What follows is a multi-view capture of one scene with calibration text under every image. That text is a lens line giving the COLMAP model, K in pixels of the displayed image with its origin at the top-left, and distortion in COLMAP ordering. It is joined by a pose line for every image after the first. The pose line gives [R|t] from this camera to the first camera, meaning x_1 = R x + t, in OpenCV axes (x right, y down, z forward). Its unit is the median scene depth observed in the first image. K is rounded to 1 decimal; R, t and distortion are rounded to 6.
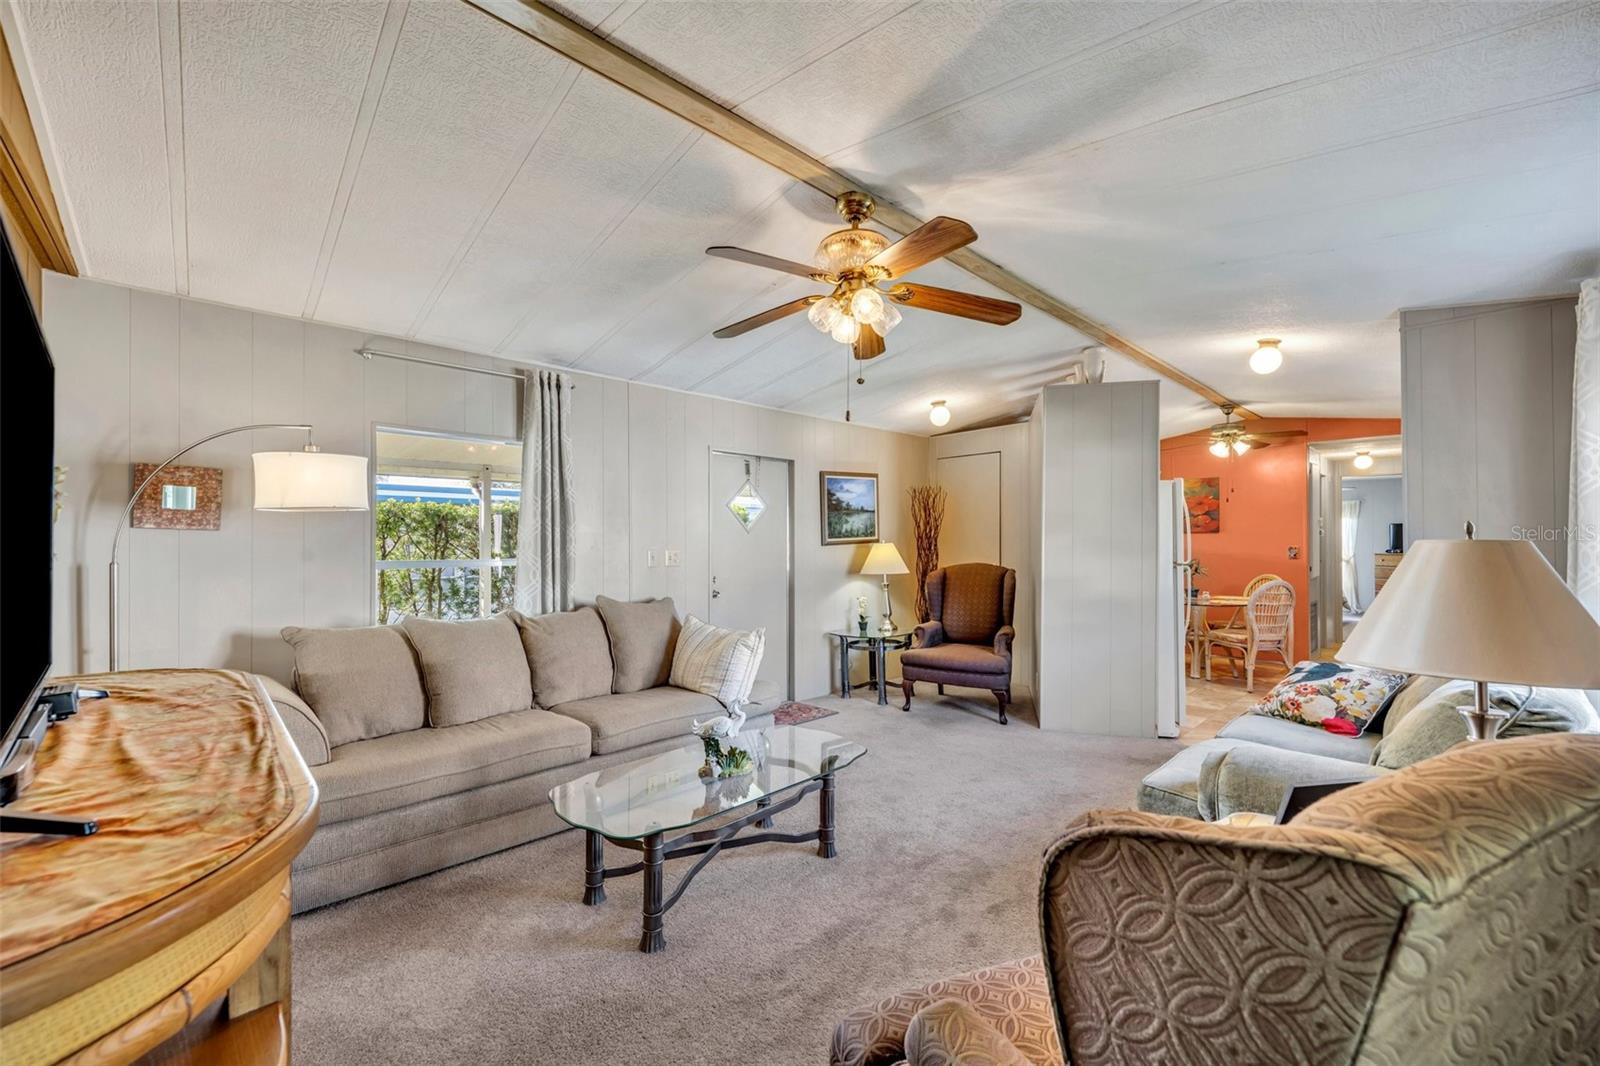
lens RADIAL K [[629.8, 0, 789.6], [0, 629.8, 533.3], [0, 0, 1]] dist [-0.002104, -0.000187]
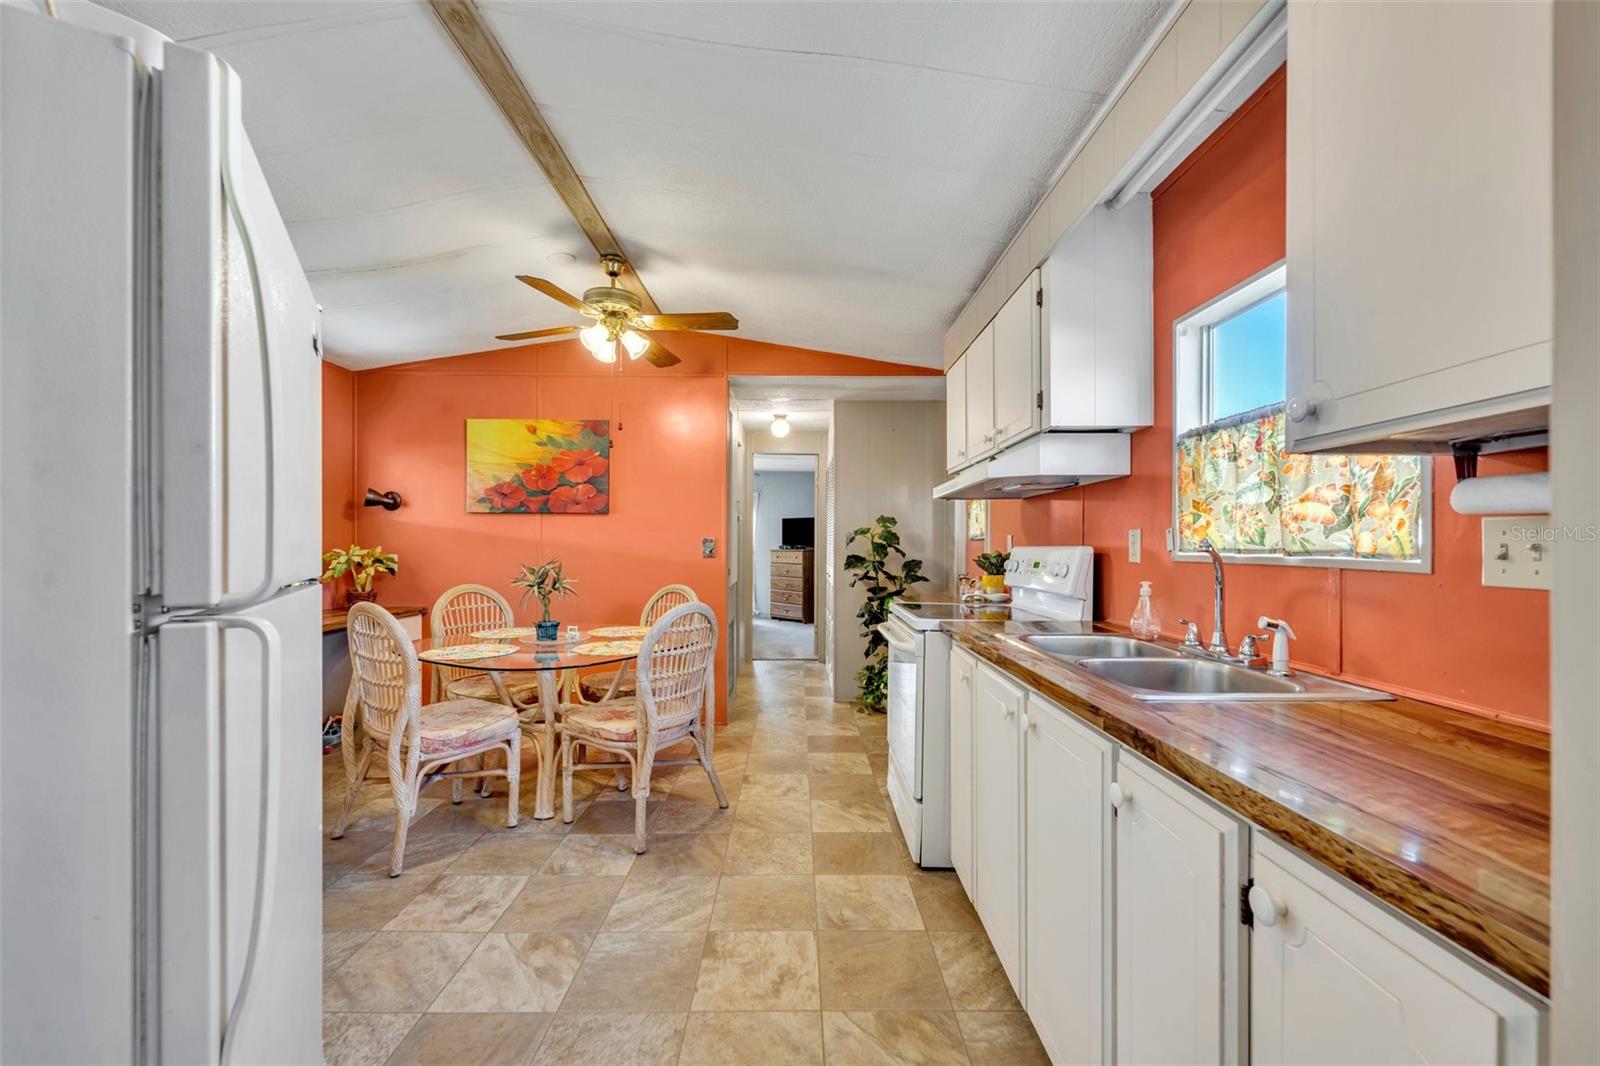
lens RADIAL K [[659.2, 0, 802.4], [0, 659.2, 528.3], [0, 0, 1]] dist [0.021655, 0.000012]
pose [[0.669569, 0.013865, 0.742620, 0.446574], [-0.006492, 0.999897, -0.012815, 0.023554], [-0.742721, 0.003759, 0.669590, 0.583913]]
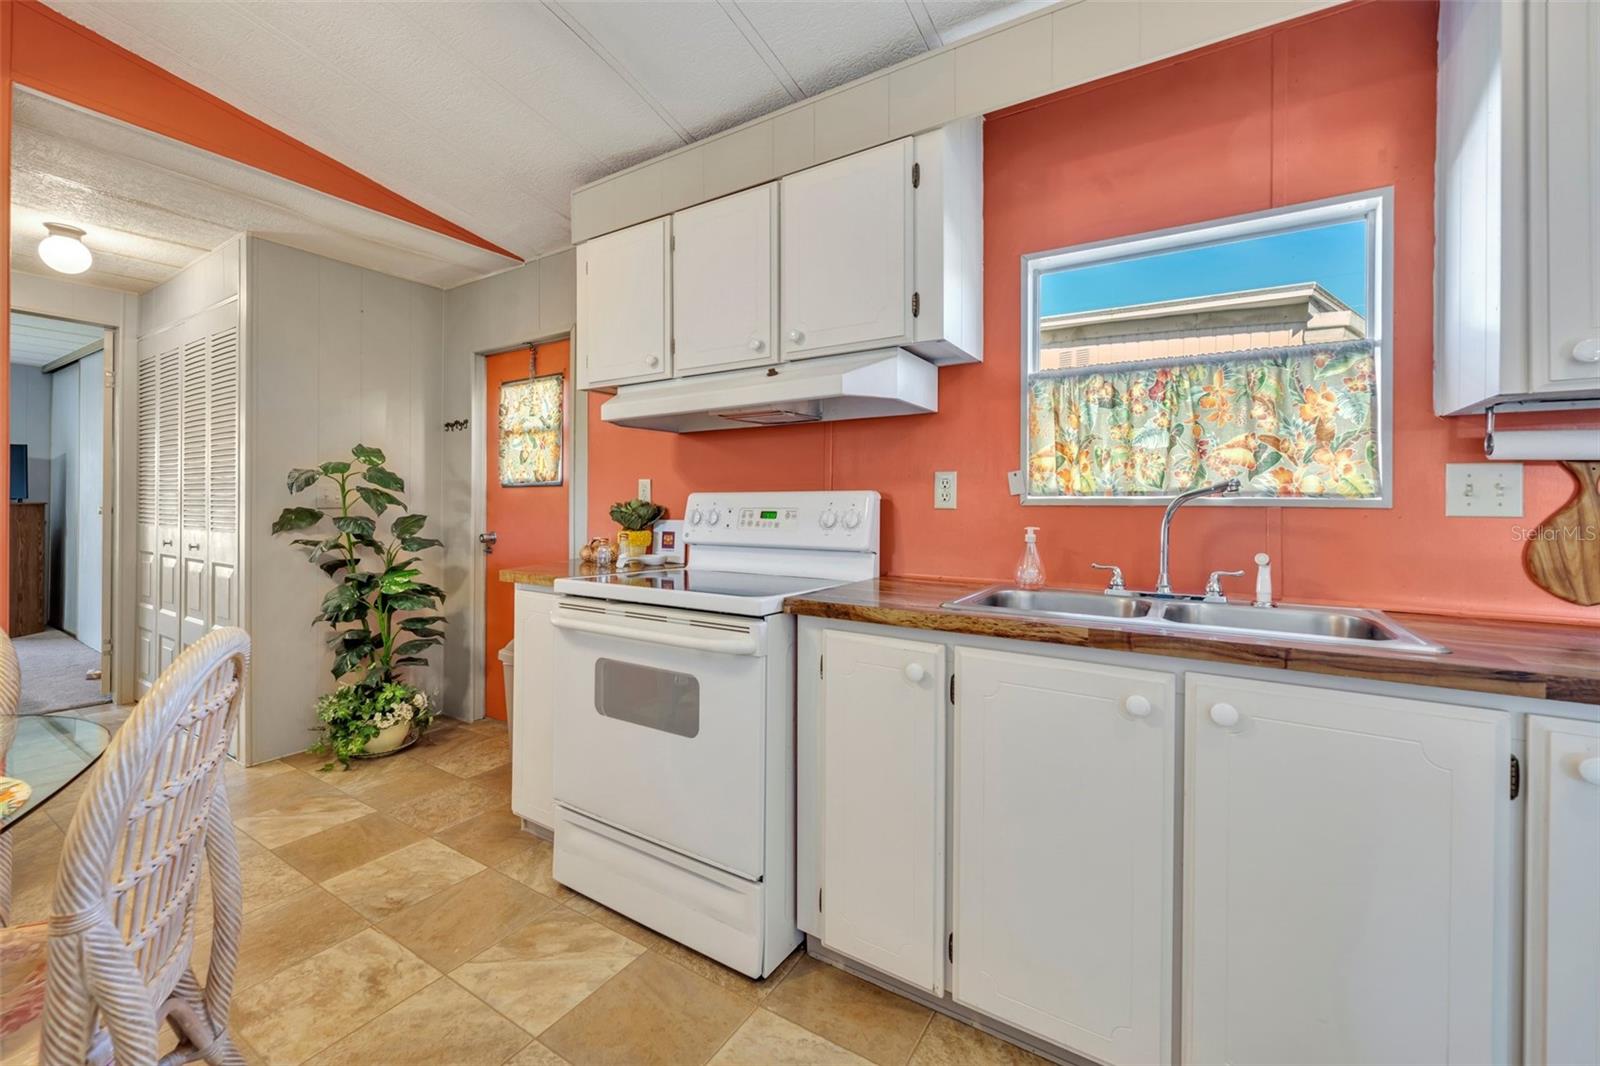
lens RADIAL K [[649.1, 0, 798.6], [0, 649.1, 499.3], [0, 0, 1]] dist [-0.000712, -0.000064]
pose [[-0.261147, 0.000148, 0.965299, 0.554170], [-0.018538, 0.999815, -0.005168, 0.036308], [-0.965121, -0.019244, -0.261096, 0.879848]]
